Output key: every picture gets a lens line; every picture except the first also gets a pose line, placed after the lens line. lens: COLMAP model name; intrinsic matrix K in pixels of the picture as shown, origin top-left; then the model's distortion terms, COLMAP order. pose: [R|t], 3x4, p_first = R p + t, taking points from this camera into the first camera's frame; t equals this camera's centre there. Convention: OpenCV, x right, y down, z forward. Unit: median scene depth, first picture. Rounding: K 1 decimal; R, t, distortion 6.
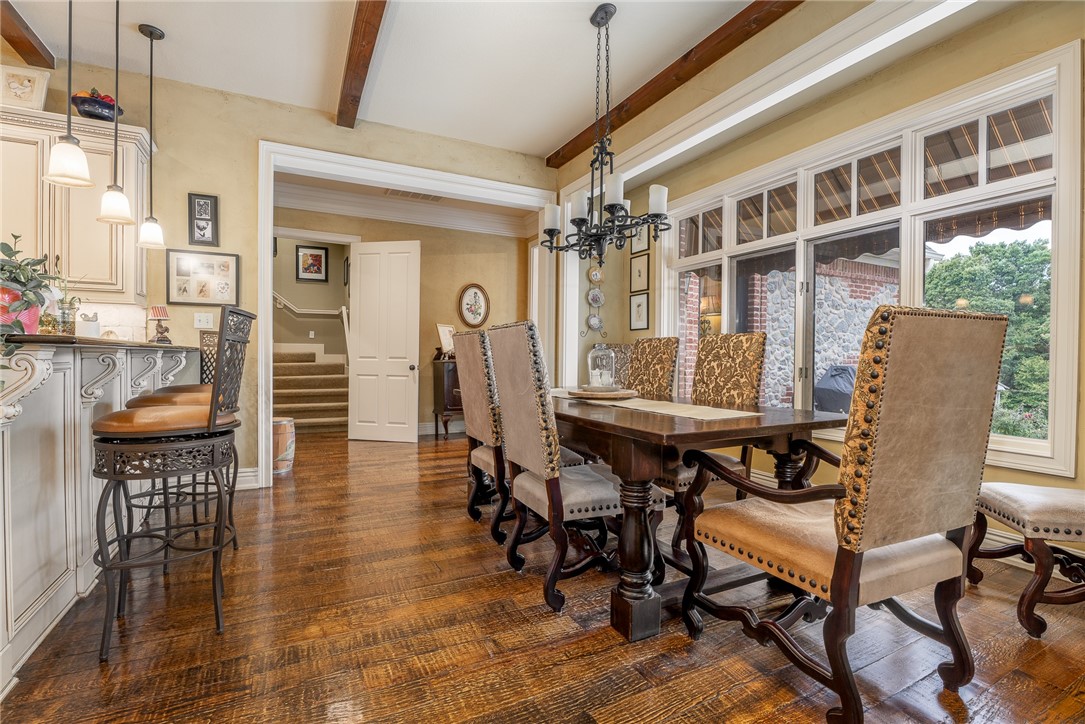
lens RADIAL K [[490.3, 0, 523.2], [0, 490.3, 356.2], [0, 0, 1]] dist [-0.004922, -0.003013]
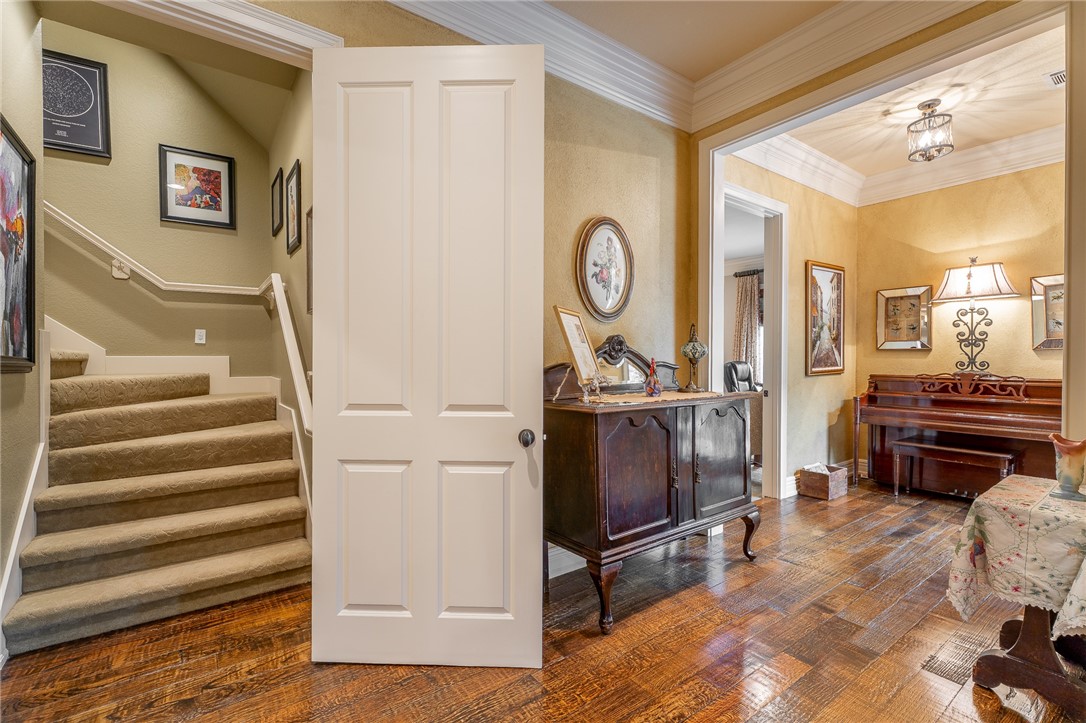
lens RADIAL K [[490.8, 0, 538.1], [0, 490.8, 361.6], [0, 0, 1]] dist [-0.004922, -0.003013]
pose [[0.984465, -0.011199, 0.175225, -0.239514], [0.009580, 0.999903, 0.010078, -0.026503], [-0.175321, -0.008243, 0.984477, 0.591707]]
